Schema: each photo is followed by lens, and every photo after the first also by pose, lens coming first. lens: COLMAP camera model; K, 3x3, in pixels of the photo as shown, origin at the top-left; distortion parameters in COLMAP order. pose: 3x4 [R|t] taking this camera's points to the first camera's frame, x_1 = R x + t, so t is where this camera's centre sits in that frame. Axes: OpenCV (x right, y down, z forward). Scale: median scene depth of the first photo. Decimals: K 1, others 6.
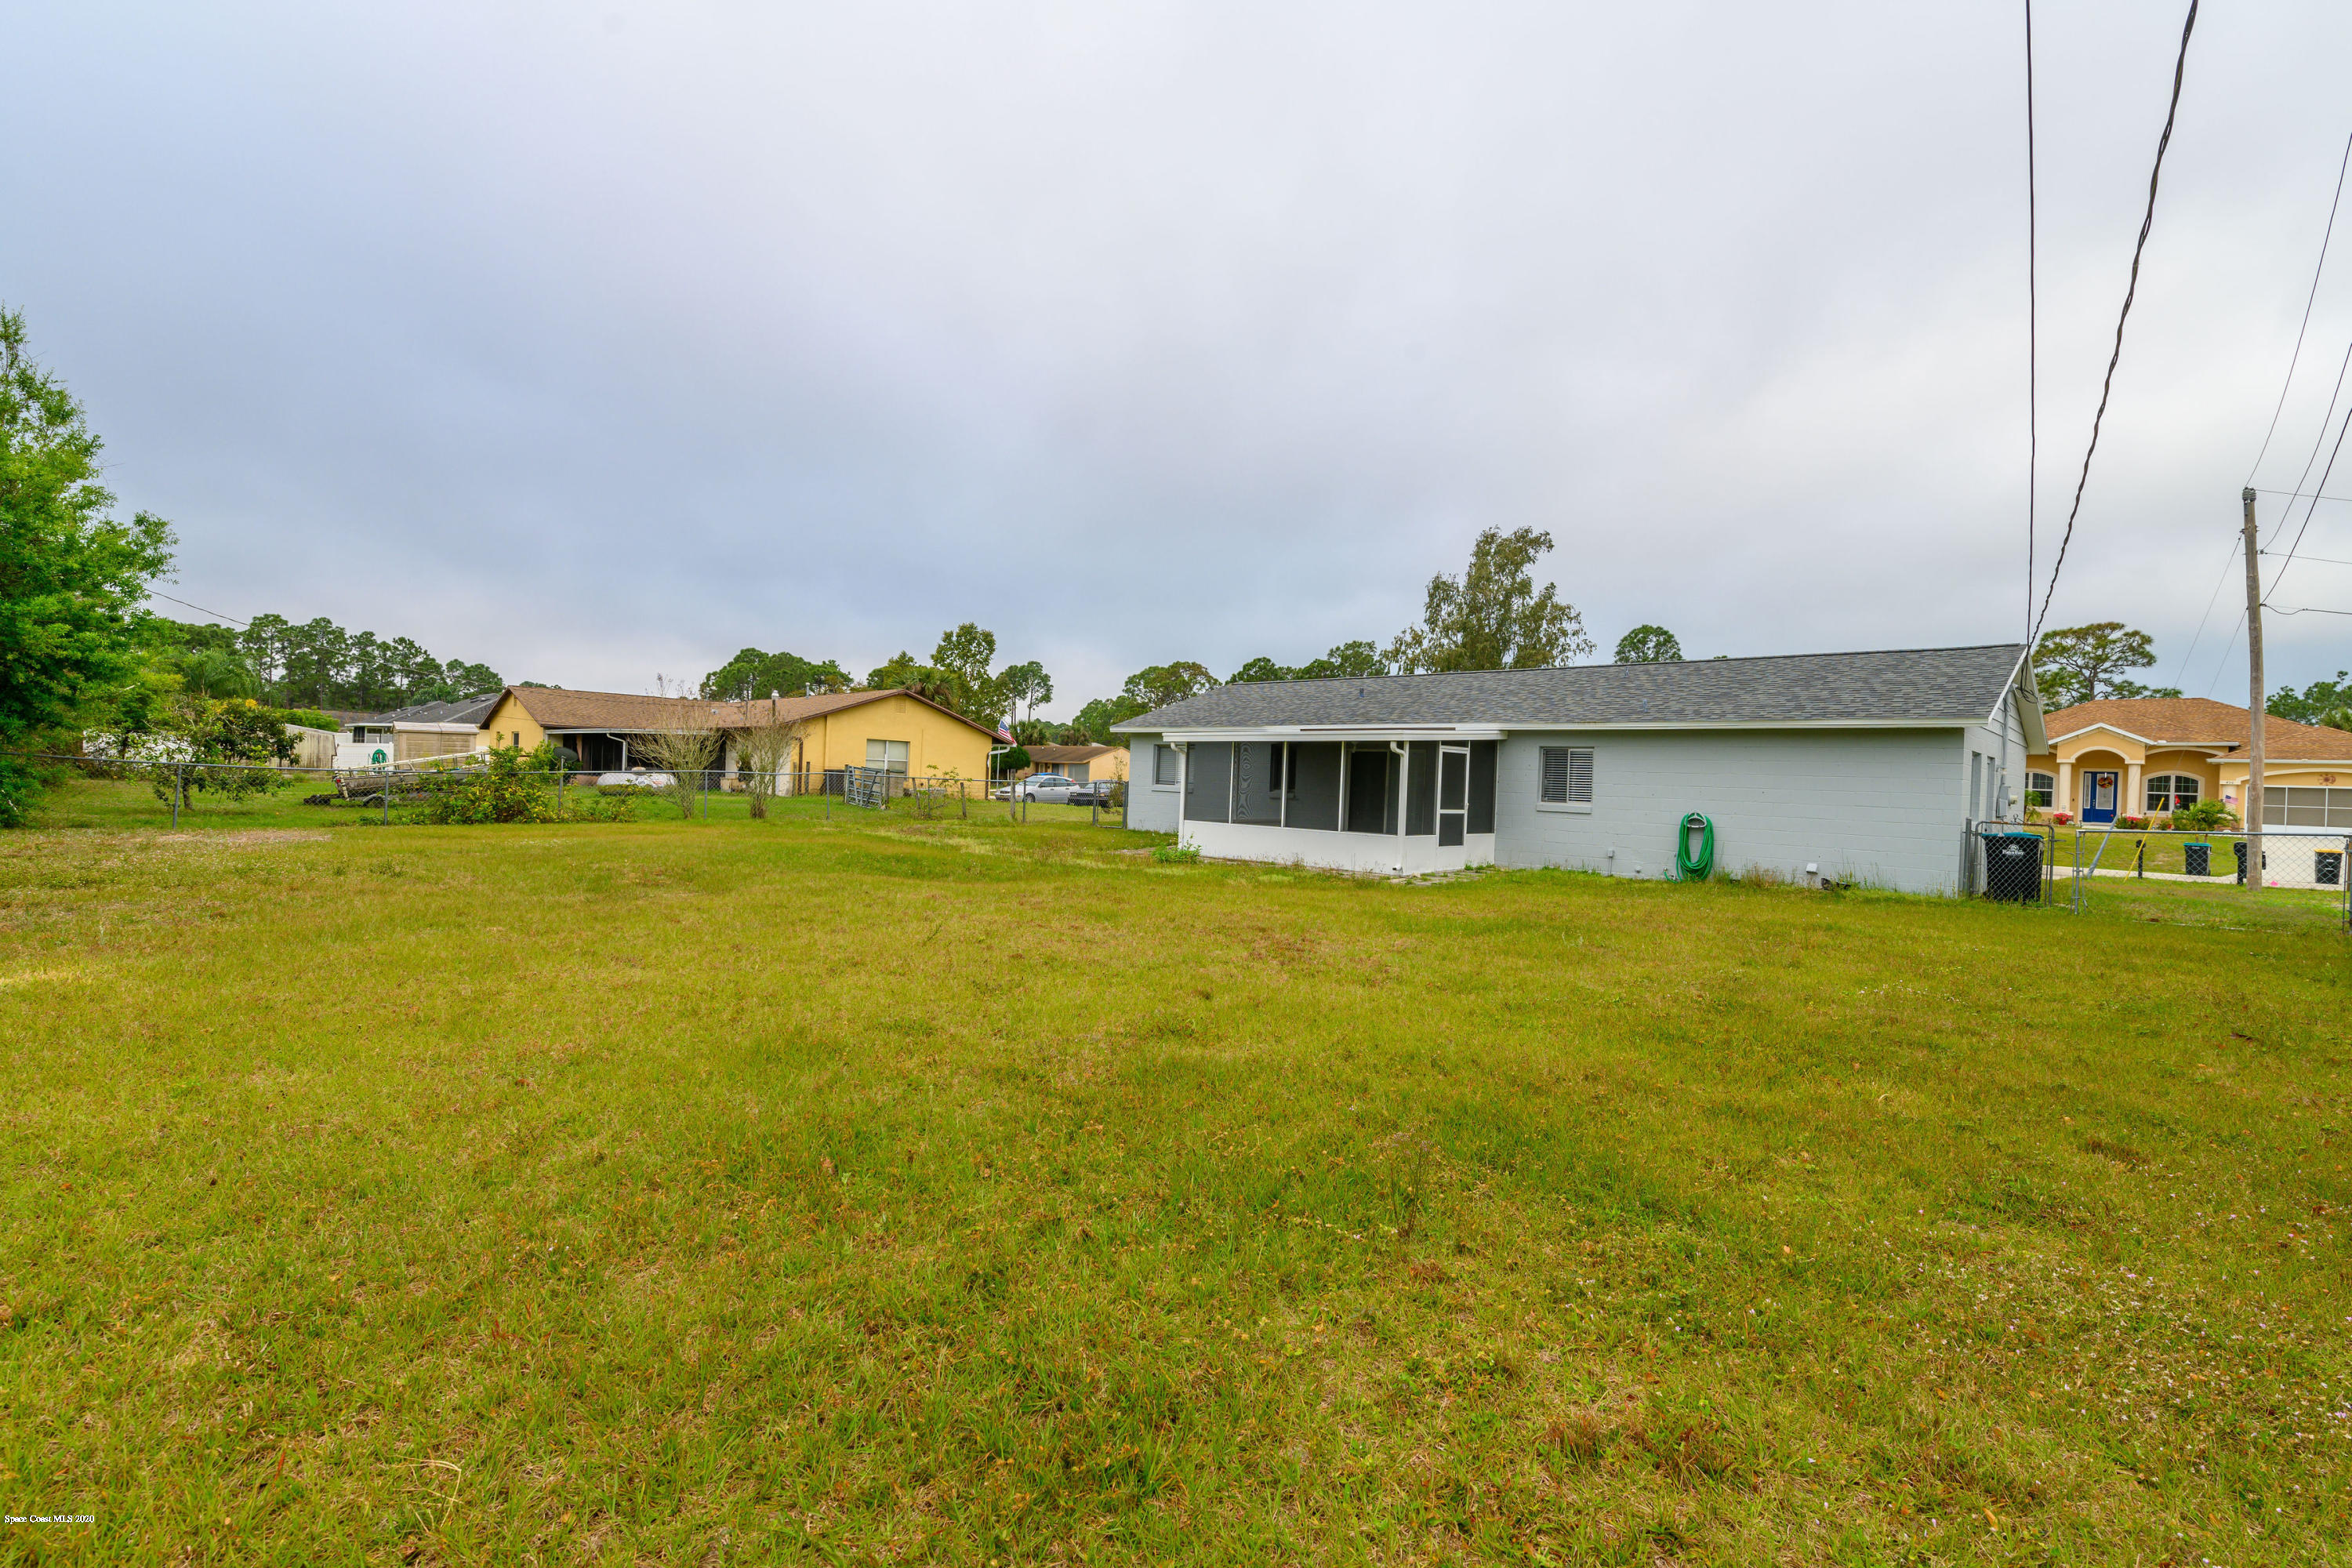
lens RADIAL K [[1028.7, 0, 1166.3], [0, 1028.7, 777.6], [0, 0, 1]] dist [-0.000212, -0.000121]
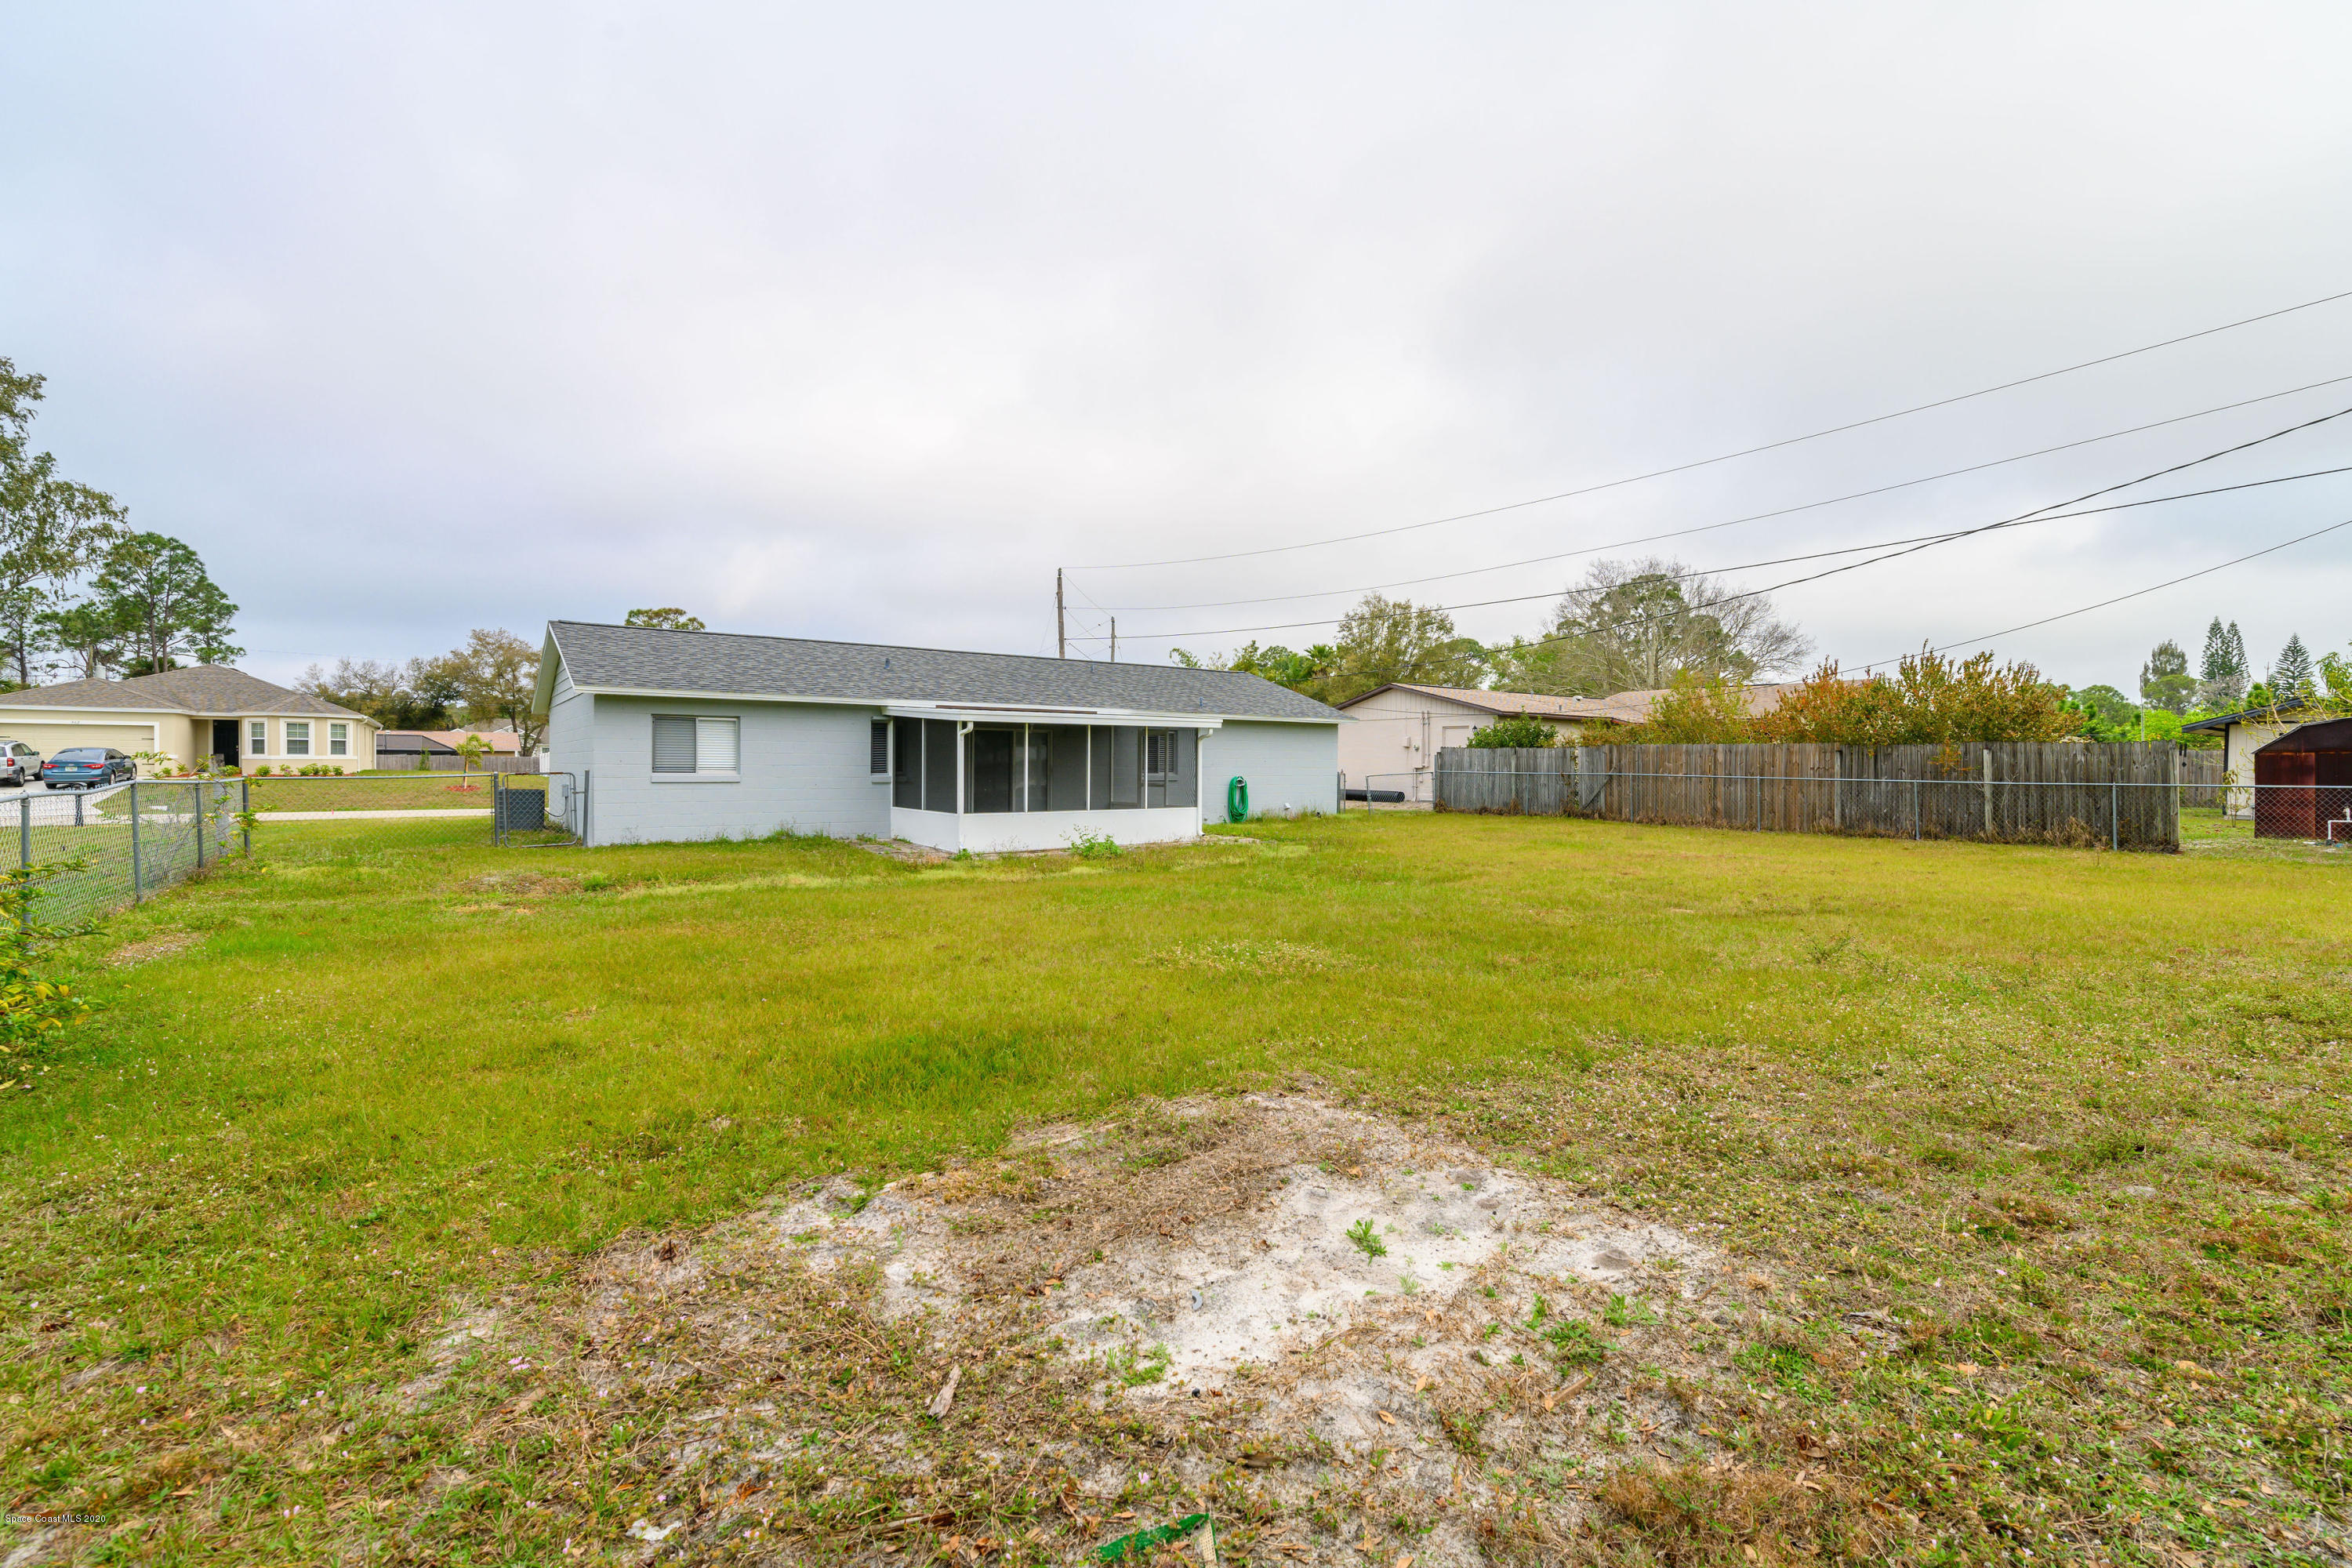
lens RADIAL K [[1028.7, 0, 1166.3], [0, 1028.7, 777.6], [0, 0, 1]] dist [-0.000212, -0.000121]
pose [[0.197550, -0.049753, 0.979029, -0.835611], [0.001007, 0.998721, 0.050550, -0.034037], [-0.980292, -0.009000, 0.197348, 0.709856]]
